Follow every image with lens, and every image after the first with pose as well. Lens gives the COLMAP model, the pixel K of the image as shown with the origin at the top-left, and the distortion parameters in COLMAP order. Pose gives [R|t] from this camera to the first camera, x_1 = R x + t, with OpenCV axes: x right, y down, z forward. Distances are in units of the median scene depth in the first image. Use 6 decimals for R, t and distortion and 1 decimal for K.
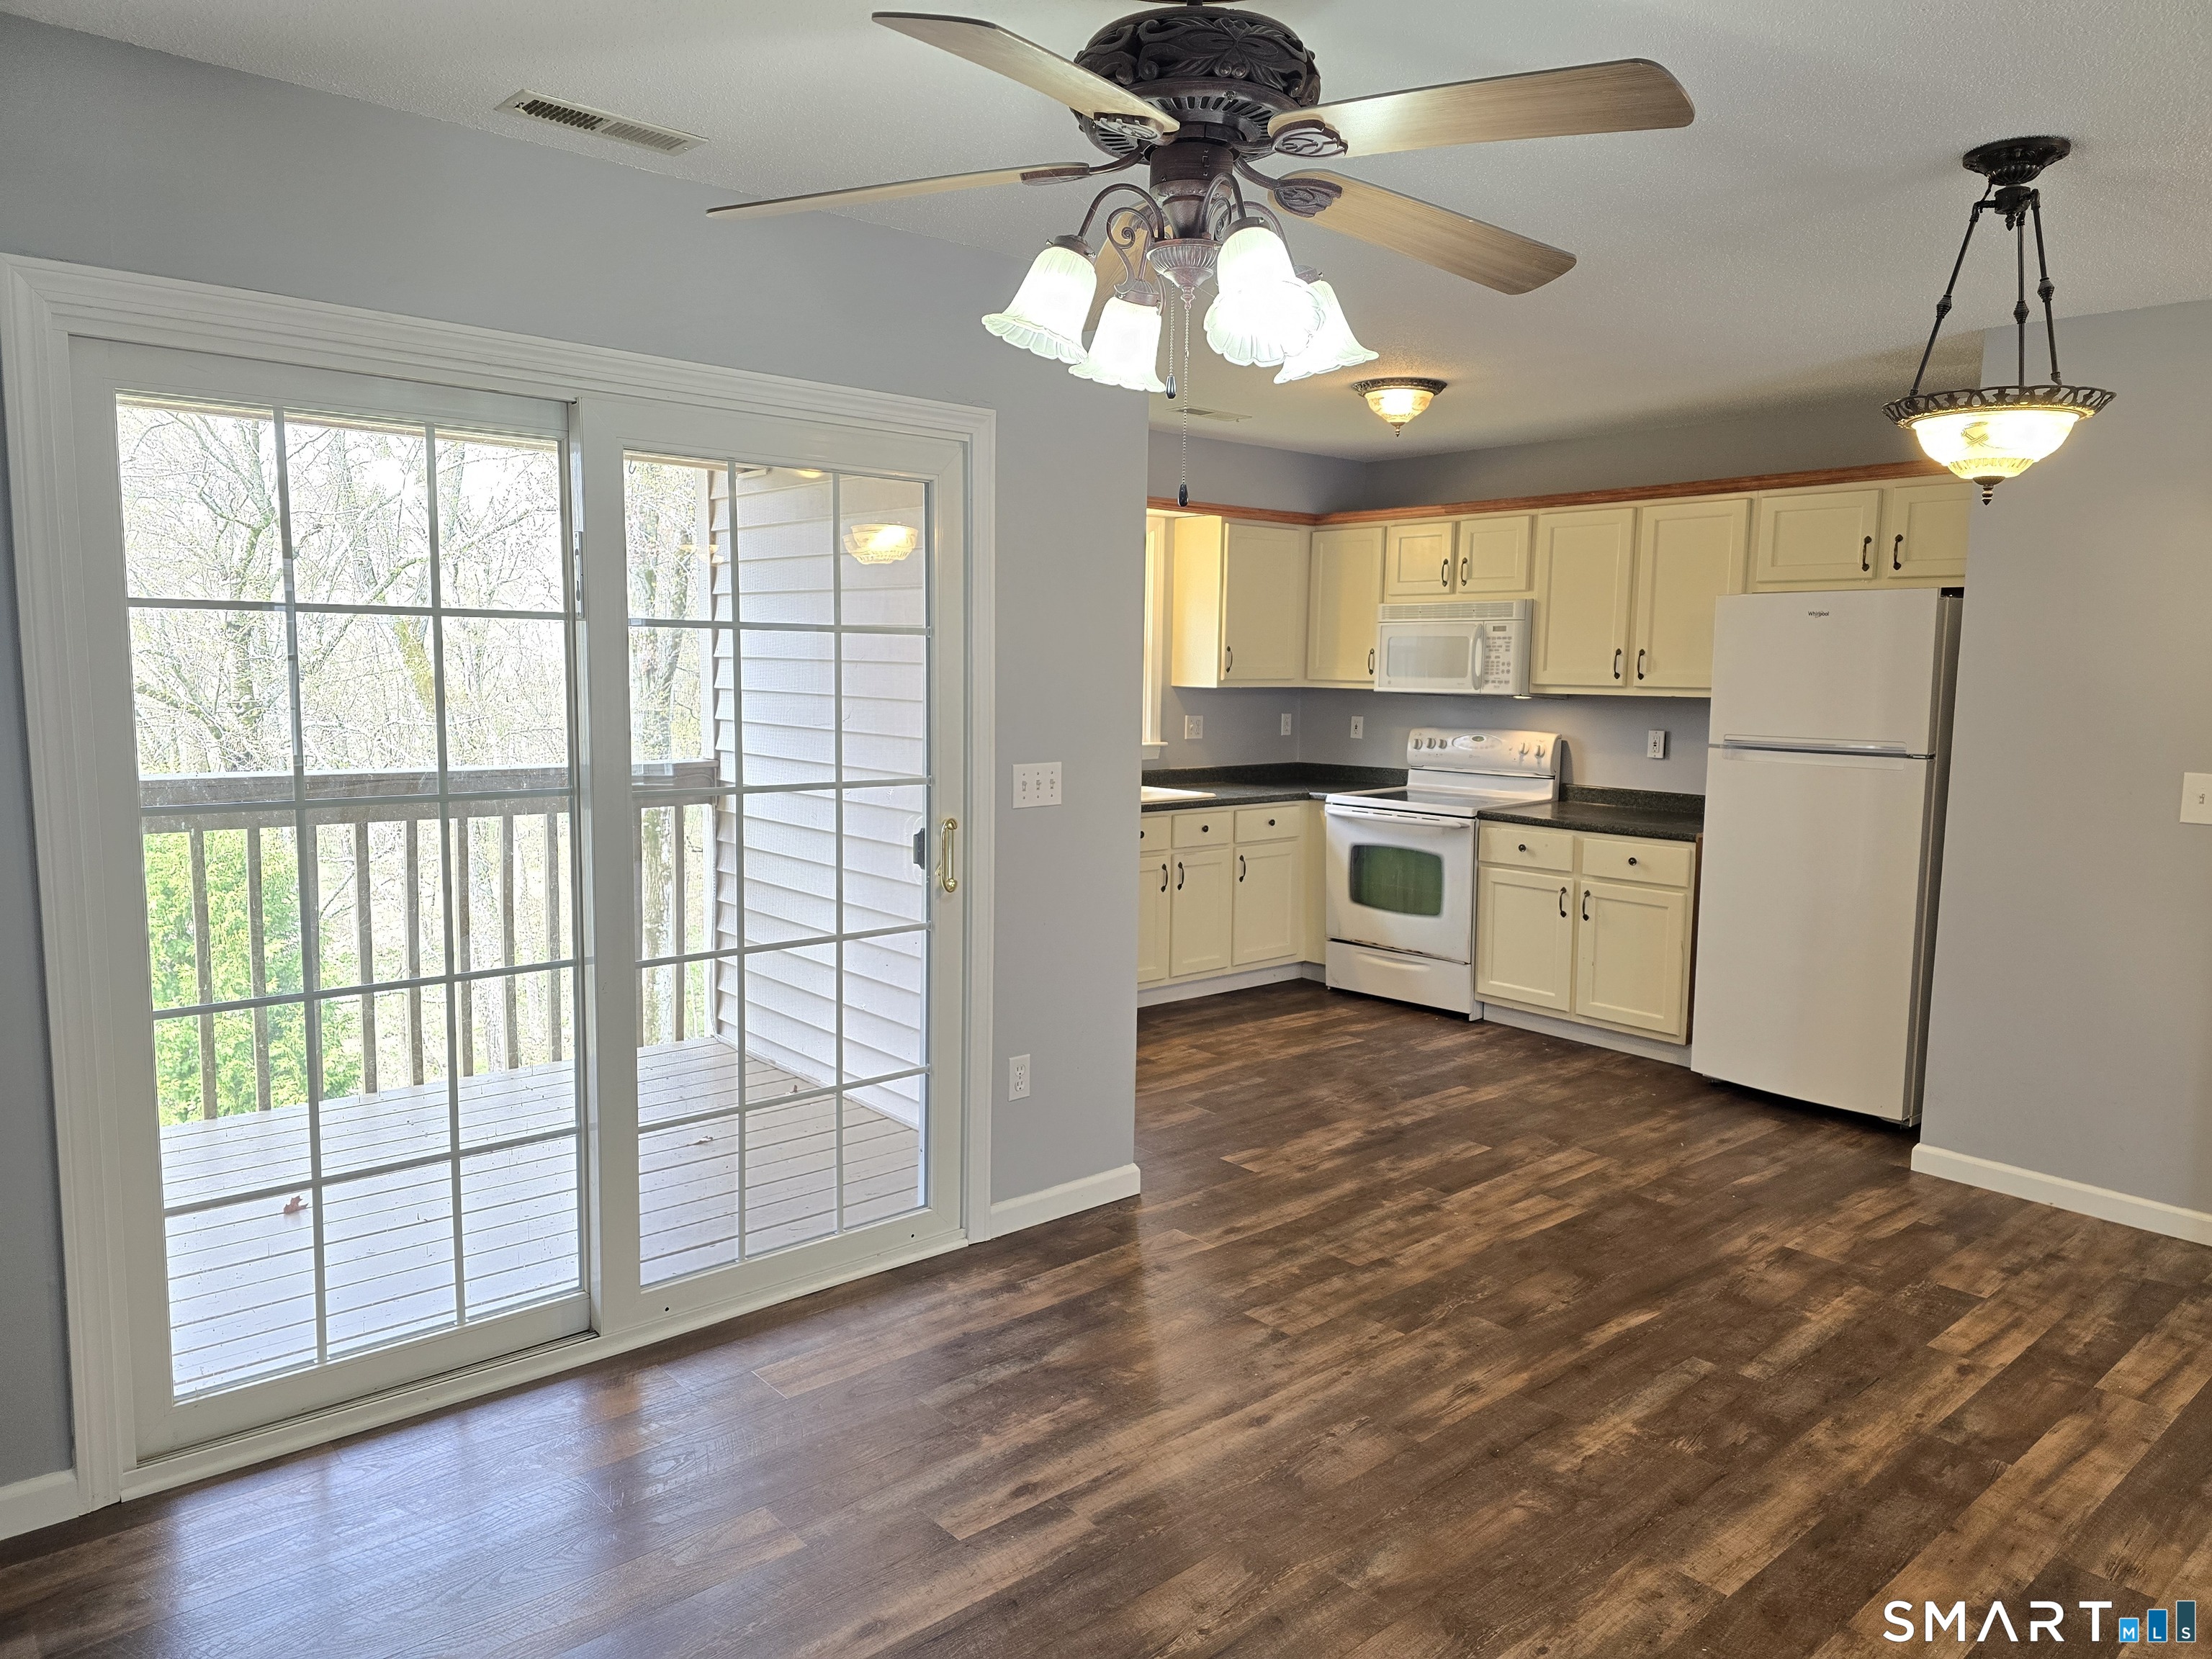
lens RADIAL K [[1462.2, 0, 1080.4], [0, 1462.2, 837.5], [0, 0, 1]] dist [0.002596, -0.000907]
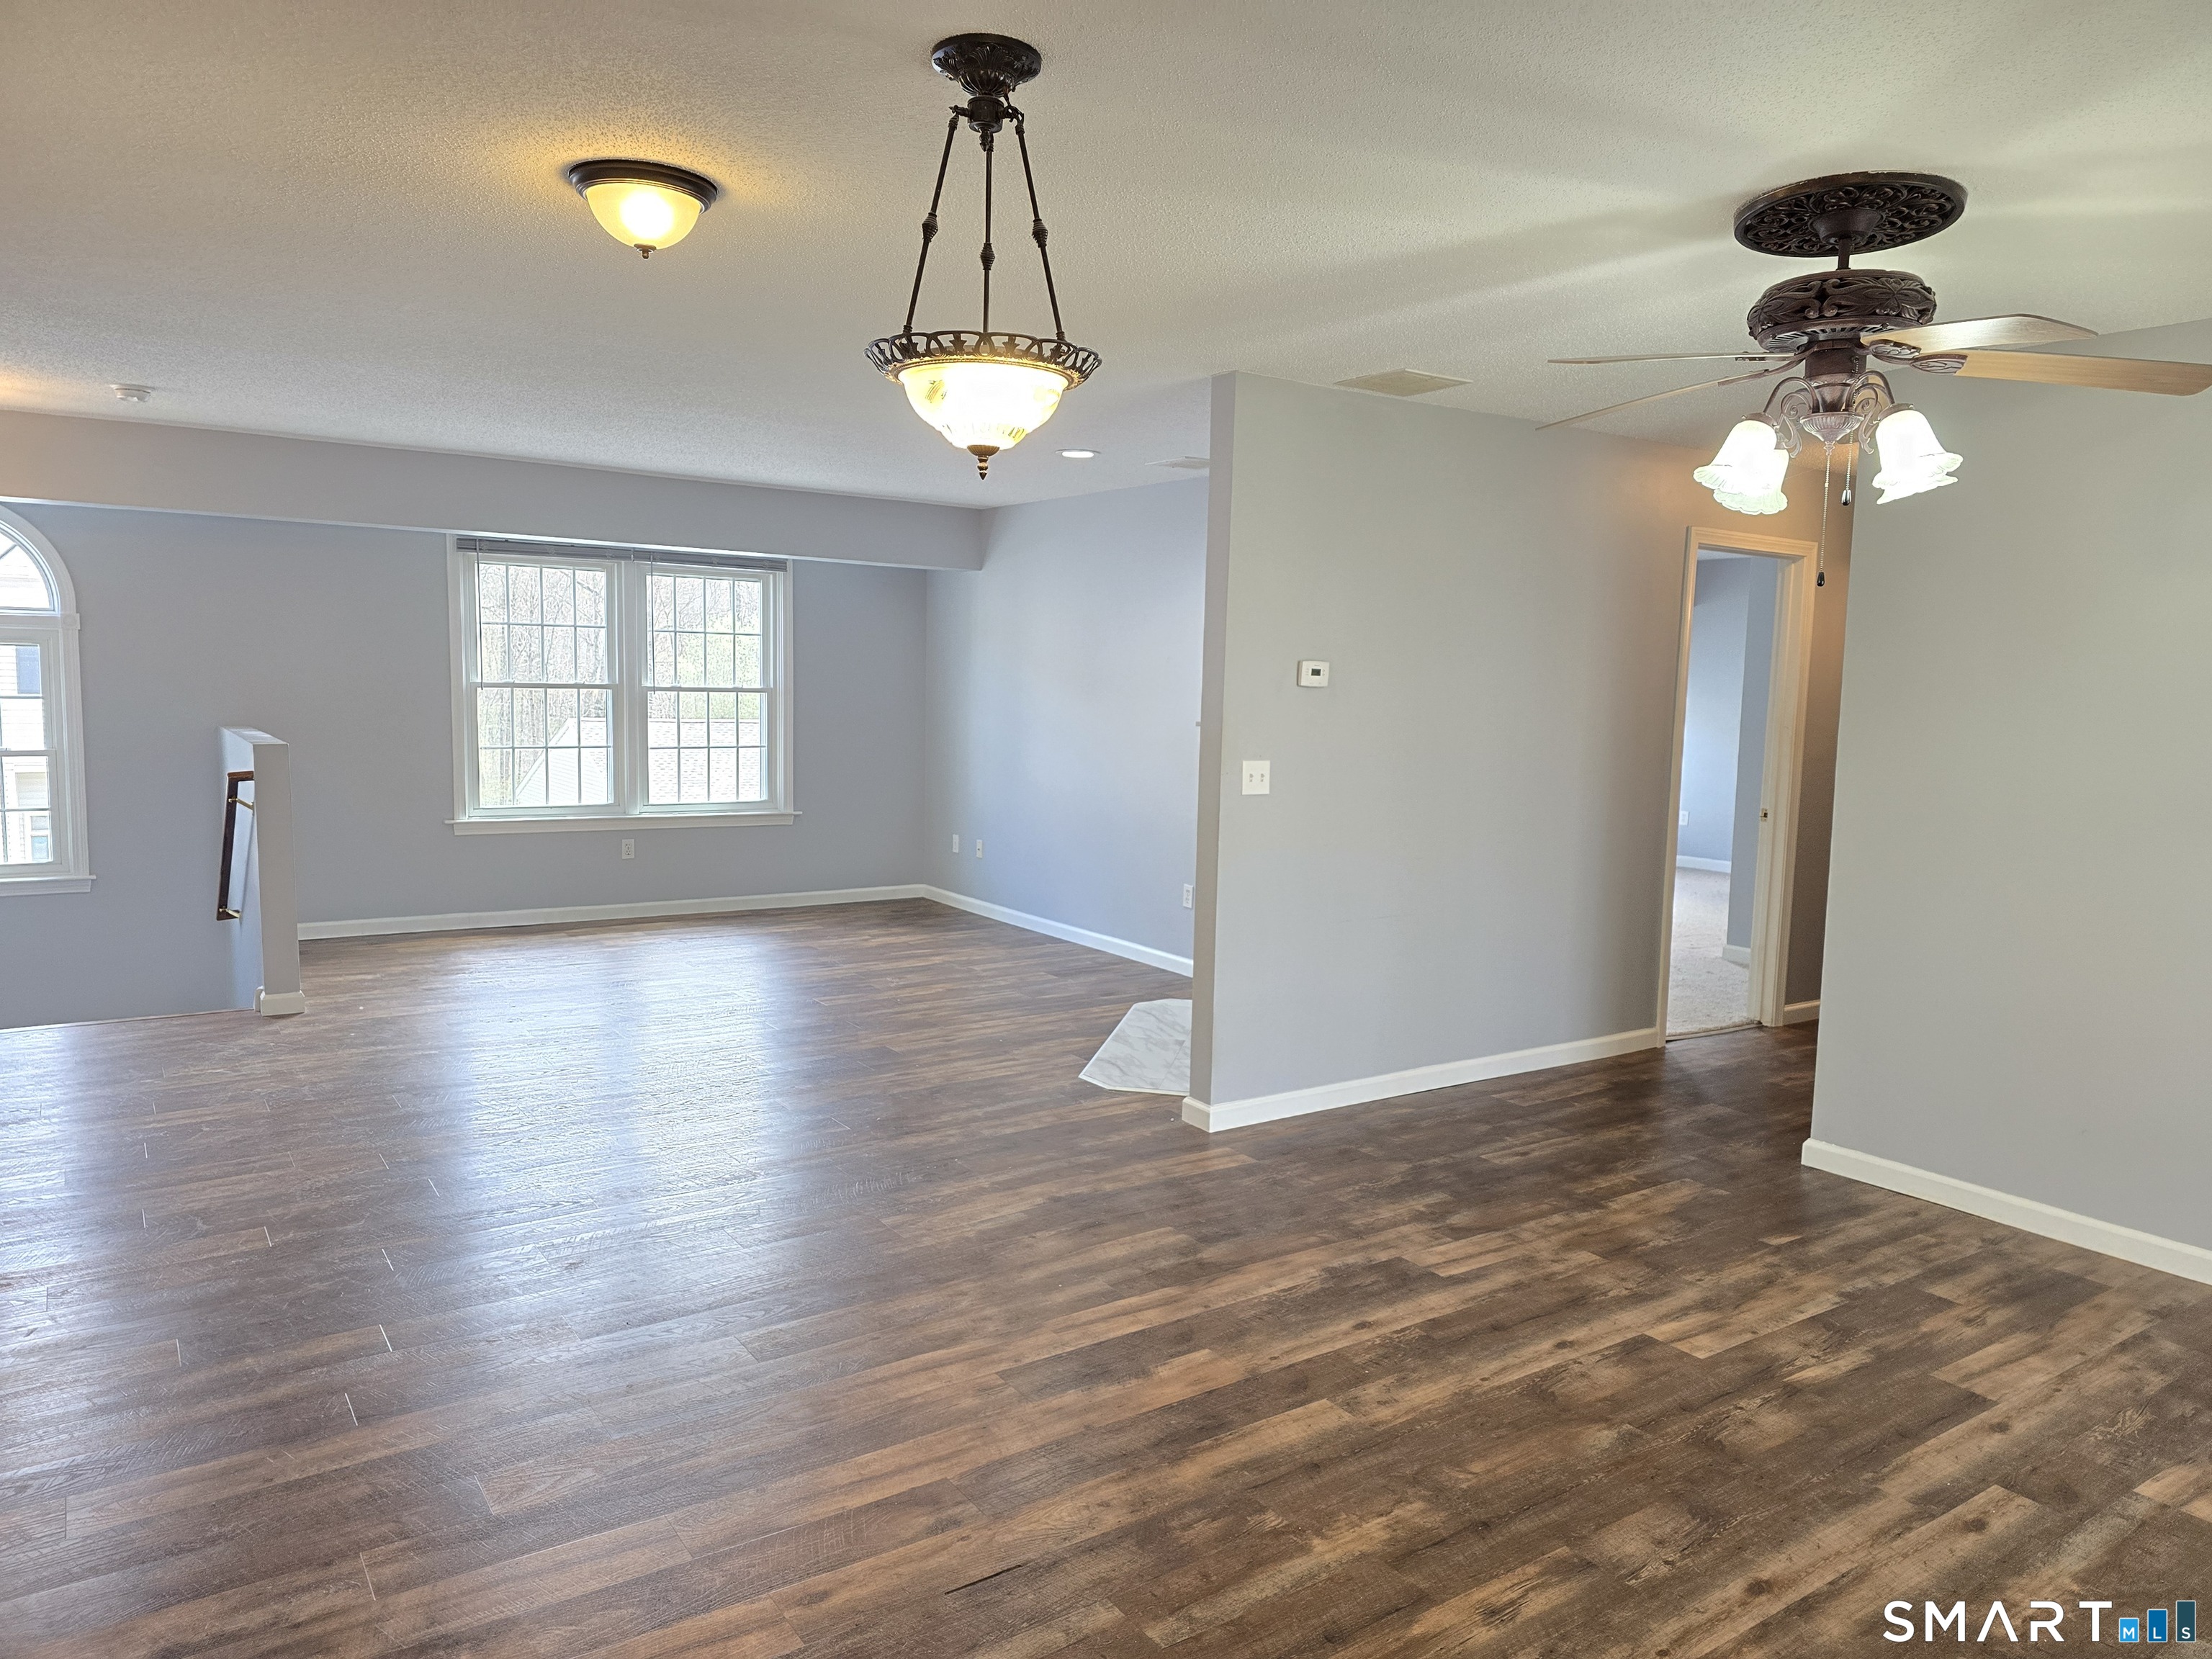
lens RADIAL K [[1475.2, 0, 1093.2], [0, 1475.2, 821.8], [0, 0, 1]] dist [0.076055, -0.069139]
pose [[-0.993372, -0.050691, 0.103161, 0.234170], [-0.026504, 0.974332, 0.223551, -0.116741], [-0.111845, 0.219335, -0.969218, 0.955591]]
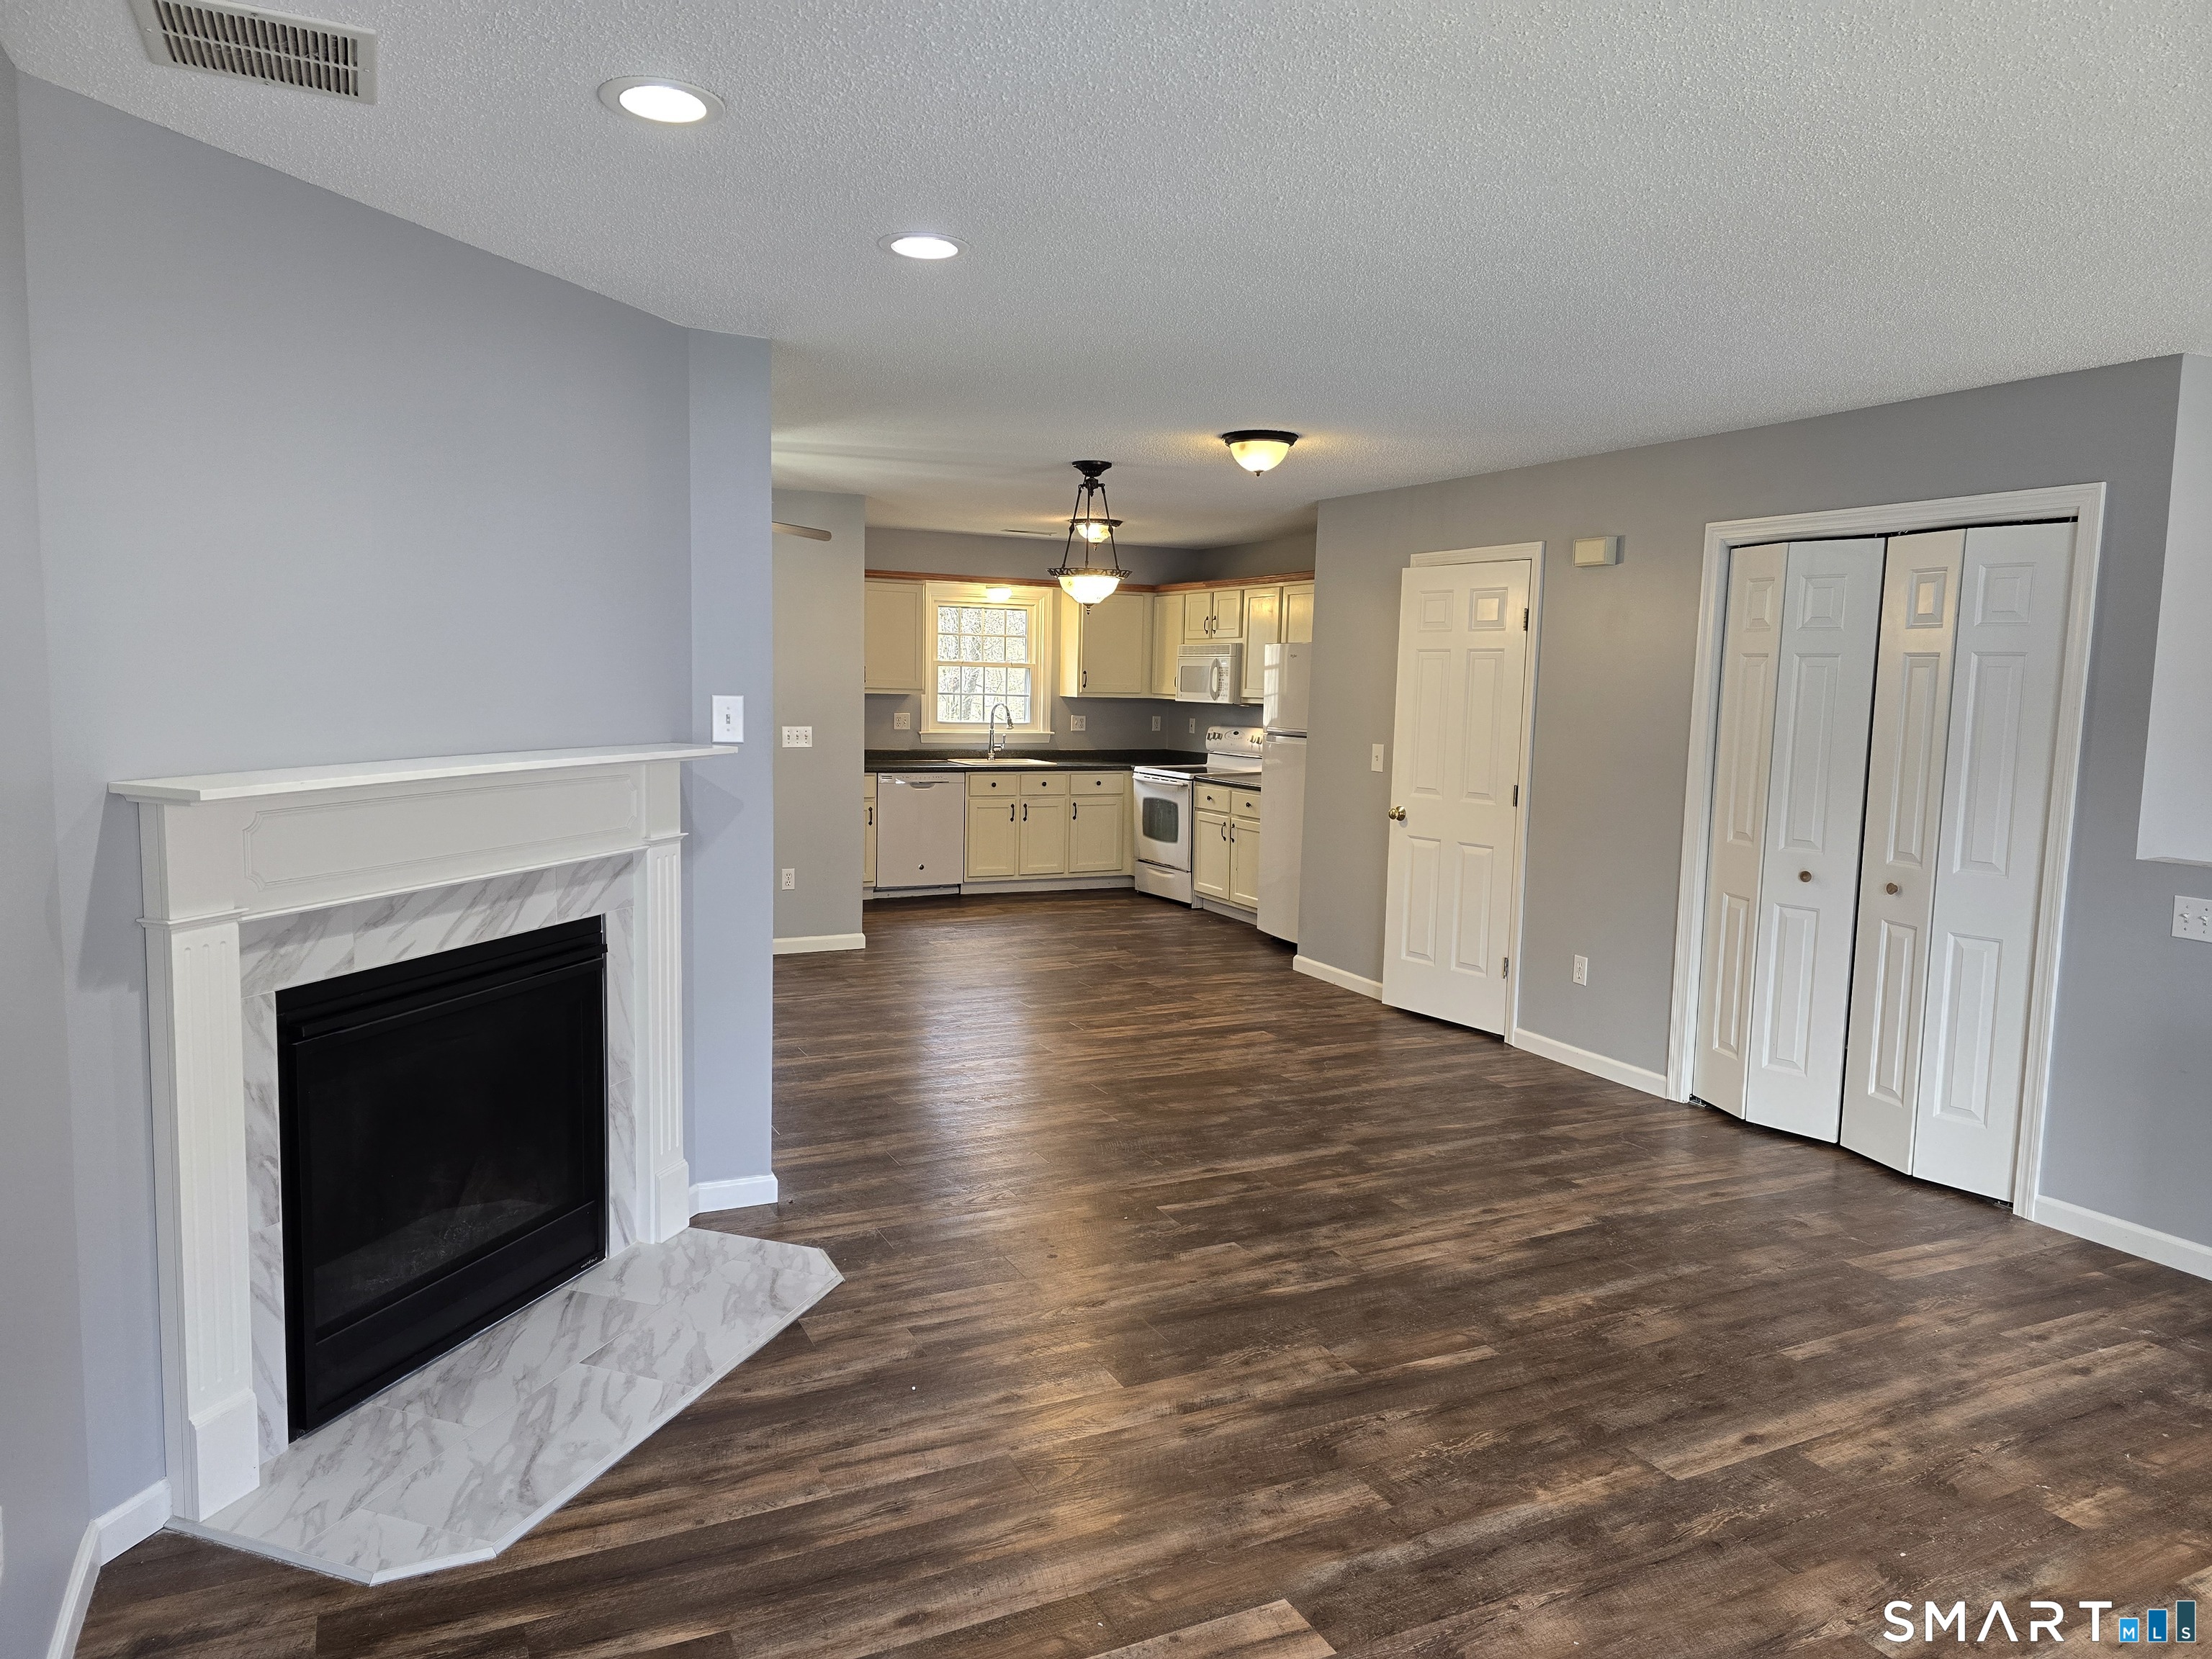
lens RADIAL K [[1475.2, 0, 1093.2], [0, 1475.2, 821.8], [0, 0, 1]] dist [0.076055, -0.069139]
pose [[0.969525, 0.032927, -0.242768, 0.619287], [-0.038744, 0.999064, -0.019224, 0.074873], [0.241908, 0.028044, 0.969894, -0.653992]]
